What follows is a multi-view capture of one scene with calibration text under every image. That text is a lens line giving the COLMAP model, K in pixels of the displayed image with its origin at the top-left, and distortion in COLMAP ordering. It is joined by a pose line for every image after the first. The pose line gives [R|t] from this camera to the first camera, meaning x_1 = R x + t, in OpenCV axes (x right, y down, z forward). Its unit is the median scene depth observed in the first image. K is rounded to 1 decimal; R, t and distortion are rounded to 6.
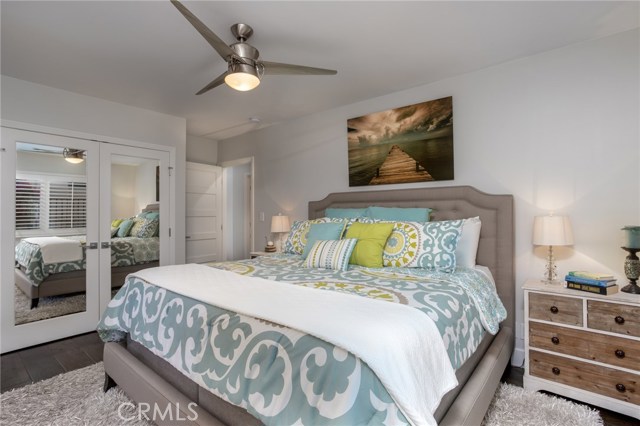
lens RADIAL K [[313.2, 0, 321.7], [0, 313.2, 210.8], [0, 0, 1]] dist [-0.024790, -0.000183]
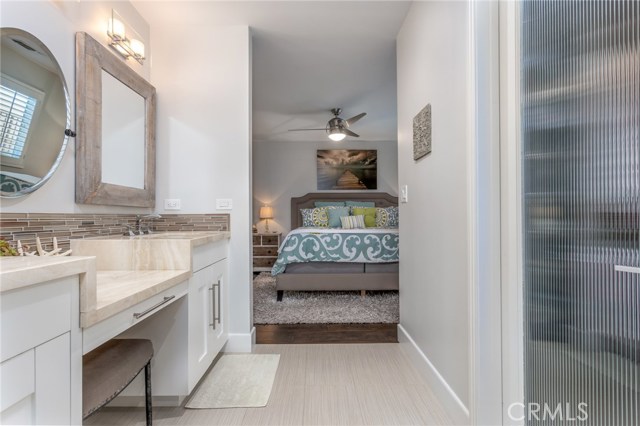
lens RADIAL K [[313.2, 0, 315.5], [0, 313.2, 213.7], [0, 0, 1]] dist [-0.024790, -0.000183]
pose [[0.764778, 0.001501, 0.644292, -1.167023], [0.000175, 0.999997, -0.002537, 0.065571], [-0.644293, 0.002053, 0.764776, -0.331293]]
